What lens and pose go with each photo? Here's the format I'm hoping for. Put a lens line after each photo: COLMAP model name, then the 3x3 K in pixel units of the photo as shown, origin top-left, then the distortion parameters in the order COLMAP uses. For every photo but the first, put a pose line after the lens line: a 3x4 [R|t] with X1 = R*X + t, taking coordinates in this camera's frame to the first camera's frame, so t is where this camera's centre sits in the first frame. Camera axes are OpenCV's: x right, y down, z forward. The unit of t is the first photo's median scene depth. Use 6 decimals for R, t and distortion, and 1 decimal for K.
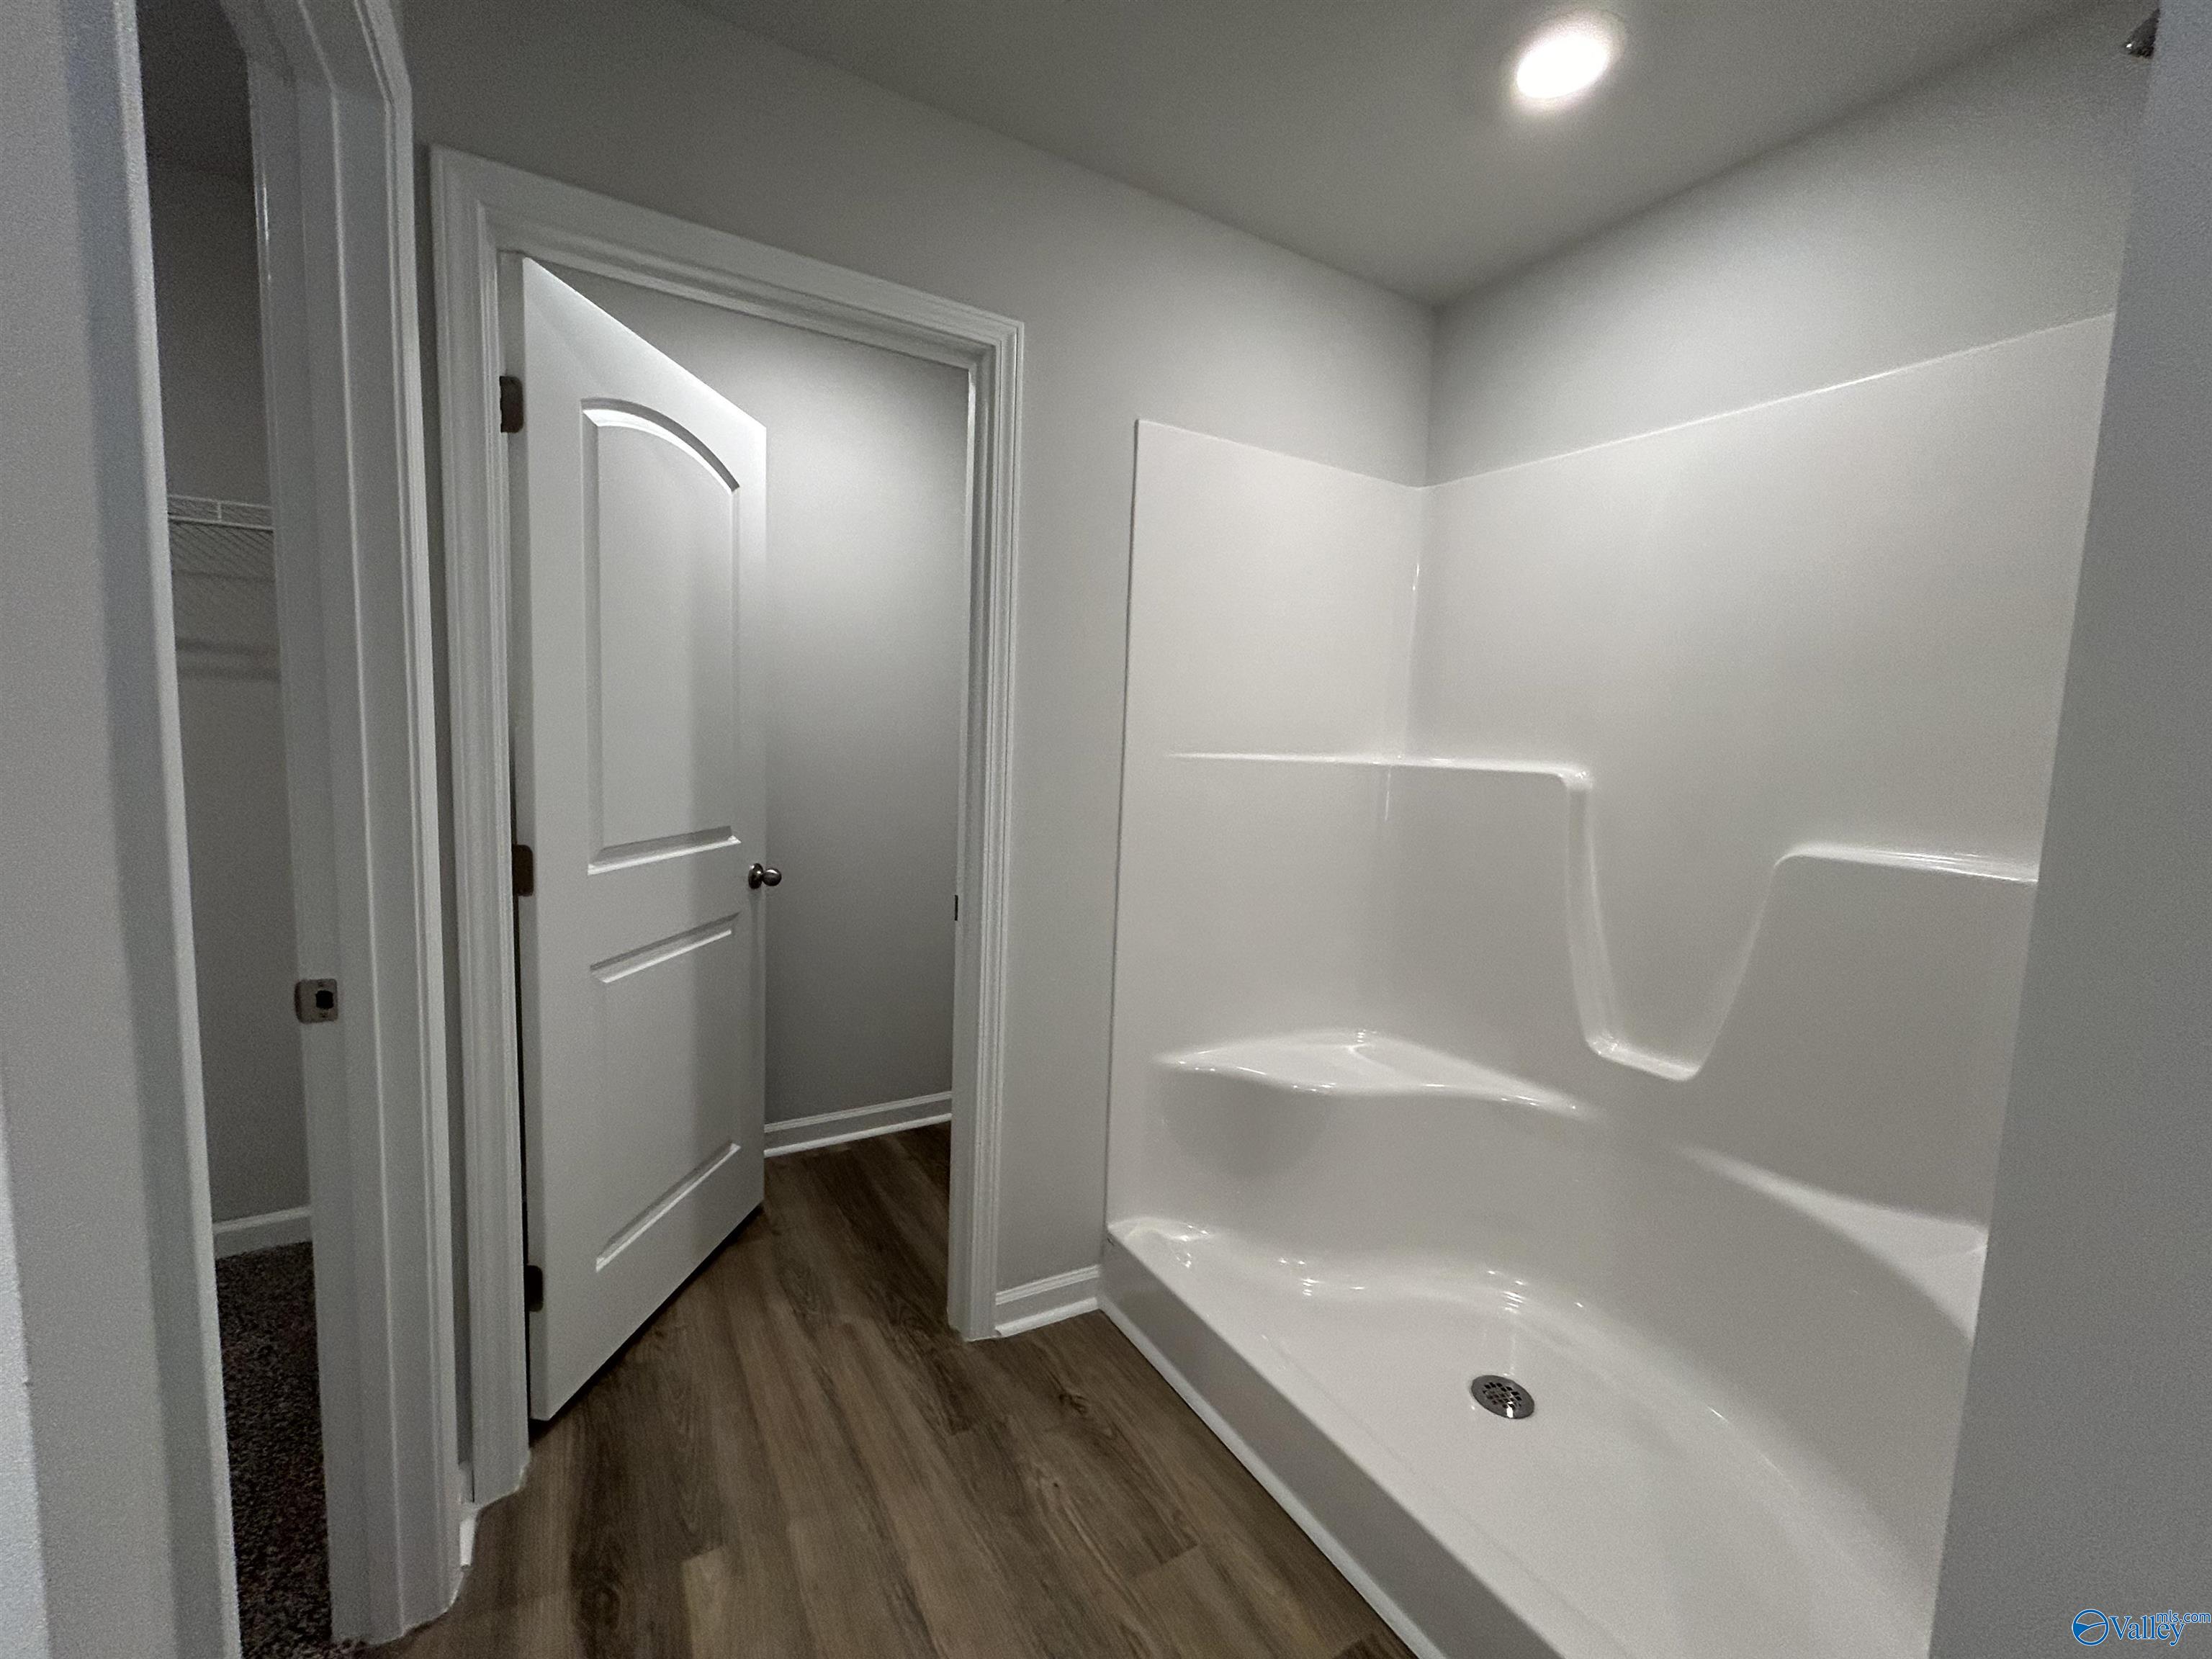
lens RADIAL K [[890.4, 0, 1104.6], [0, 890.4, 823.2], [0, 0, 1]] dist [-0.000039, -0.000188]
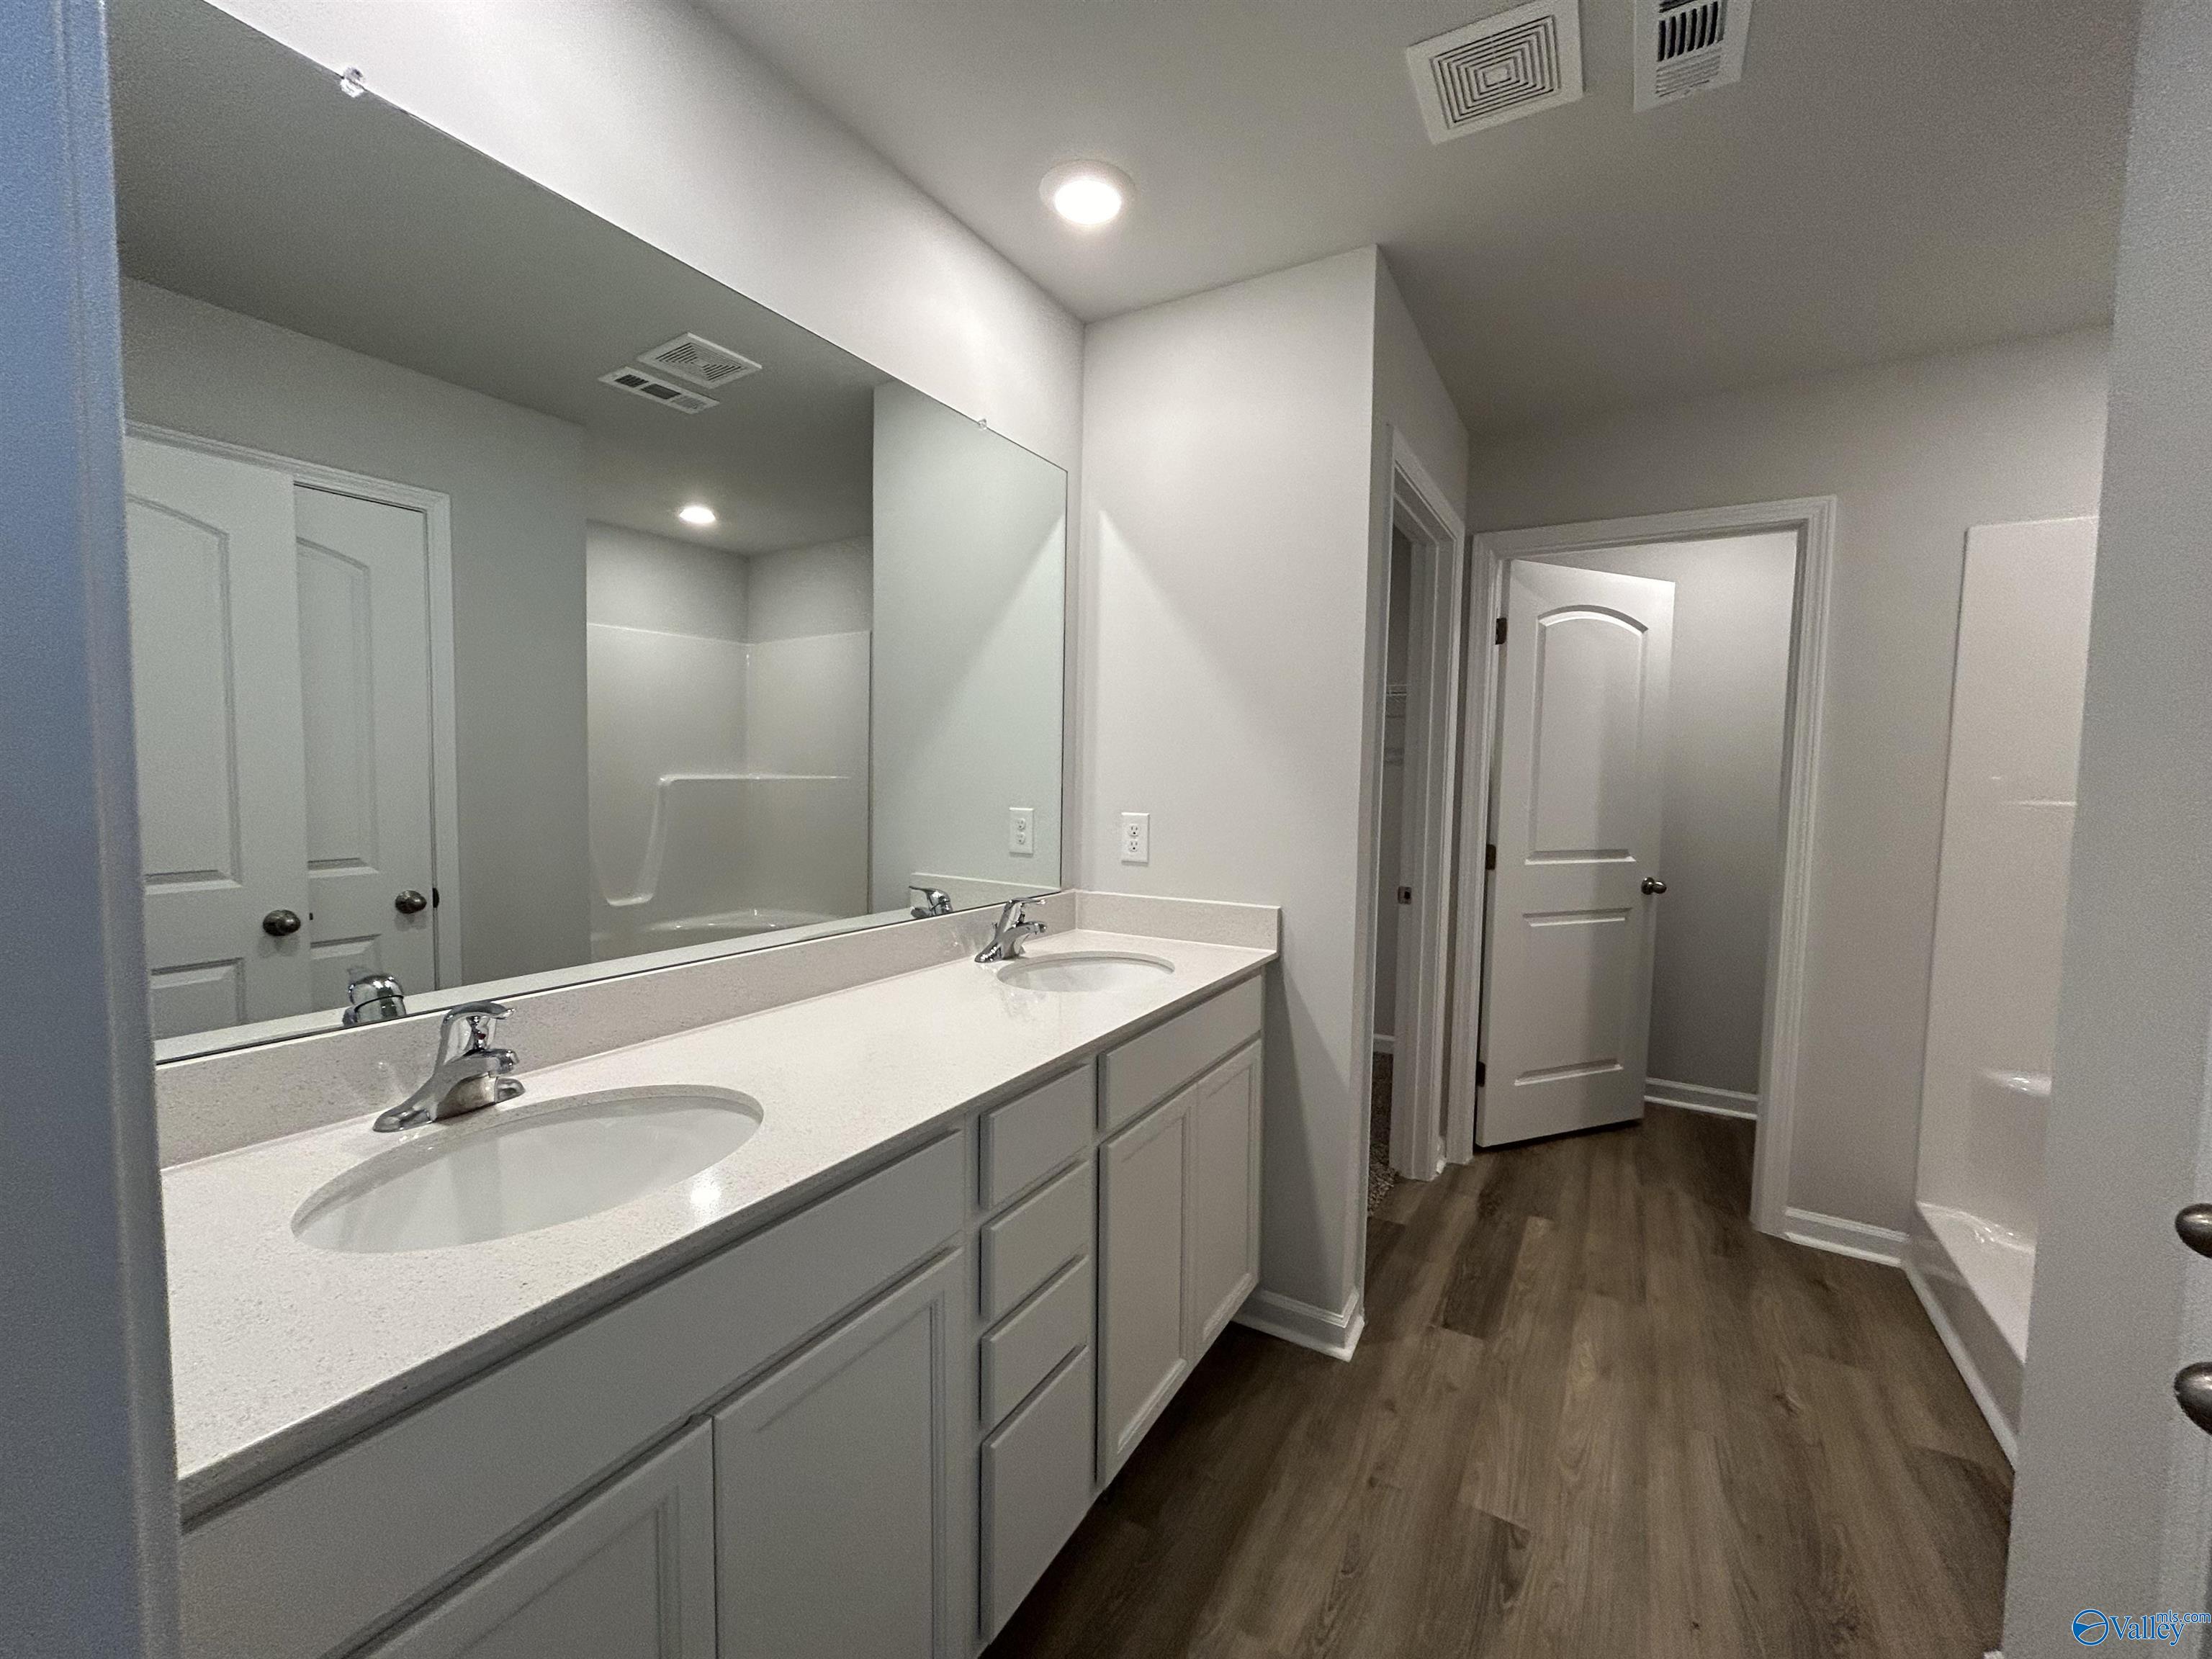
lens RADIAL K [[890.4, 0, 1102.4], [0, 890.4, 836.2], [0, 0, 1]] dist [-0.000039, -0.000188]
pose [[0.480319, 0.036851, -0.876320, 0.604994], [-0.079812, 0.996808, -0.001827, 0.070419], [0.873455, 0.070818, 0.481727, -0.649858]]
